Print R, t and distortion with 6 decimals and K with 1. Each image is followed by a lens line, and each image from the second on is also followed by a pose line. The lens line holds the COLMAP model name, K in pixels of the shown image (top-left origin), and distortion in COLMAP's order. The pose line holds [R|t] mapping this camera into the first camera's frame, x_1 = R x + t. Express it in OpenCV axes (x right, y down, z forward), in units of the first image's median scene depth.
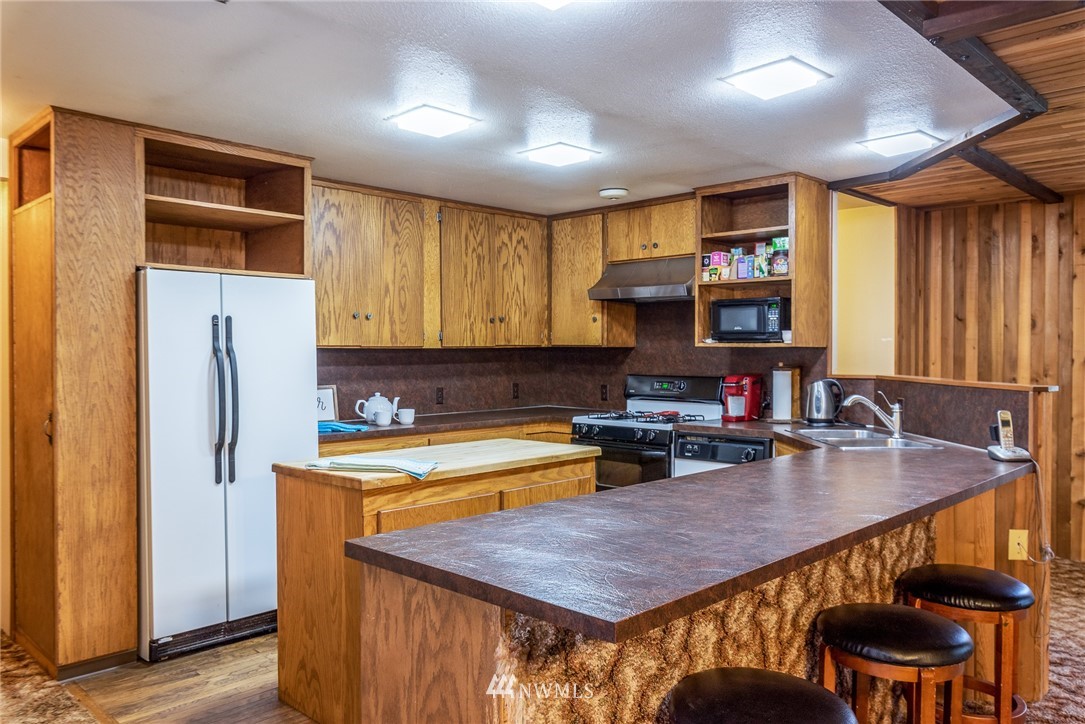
lens RADIAL K [[800.3, 0, 542.0], [0, 800.3, 361.3], [0, 0, 1]] dist [-0.002875, -0.000251]
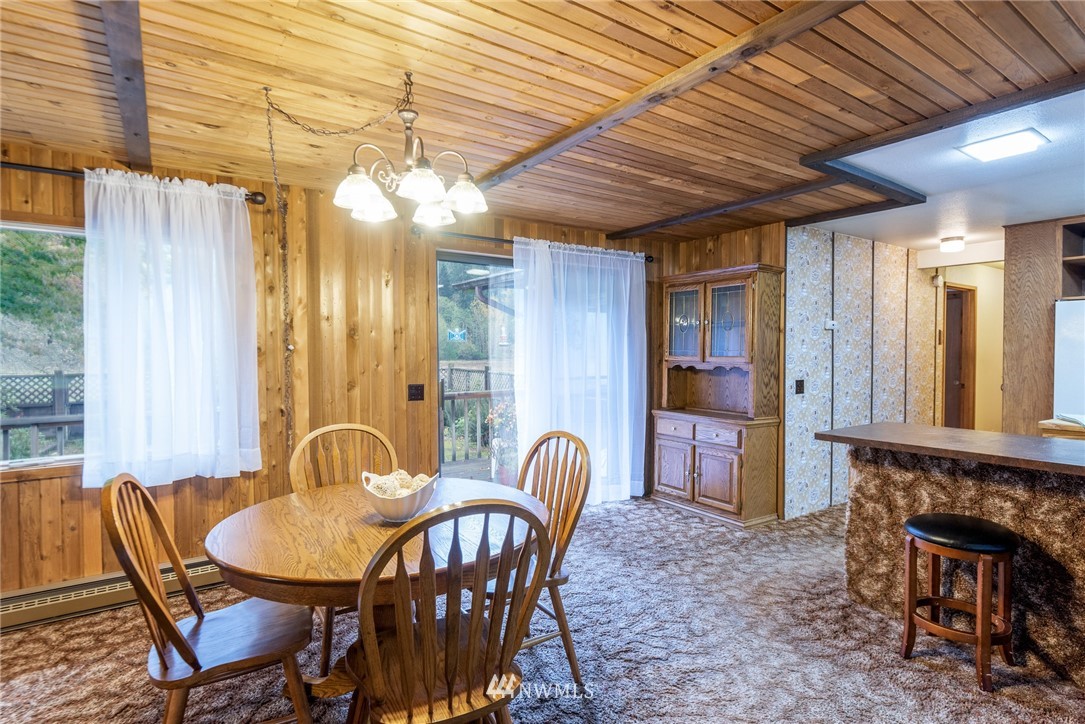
lens RADIAL K [[555.9, 0, 541.5], [0, 555.9, 363.1], [0, 0, 1]] dist [-0.000904, -0.000055]
pose [[-0.185054, 0.023933, -0.982437, 0.935654], [-0.012262, 0.999569, 0.026660, 0.000386], [0.982652, 0.016981, -0.184681, 0.121849]]
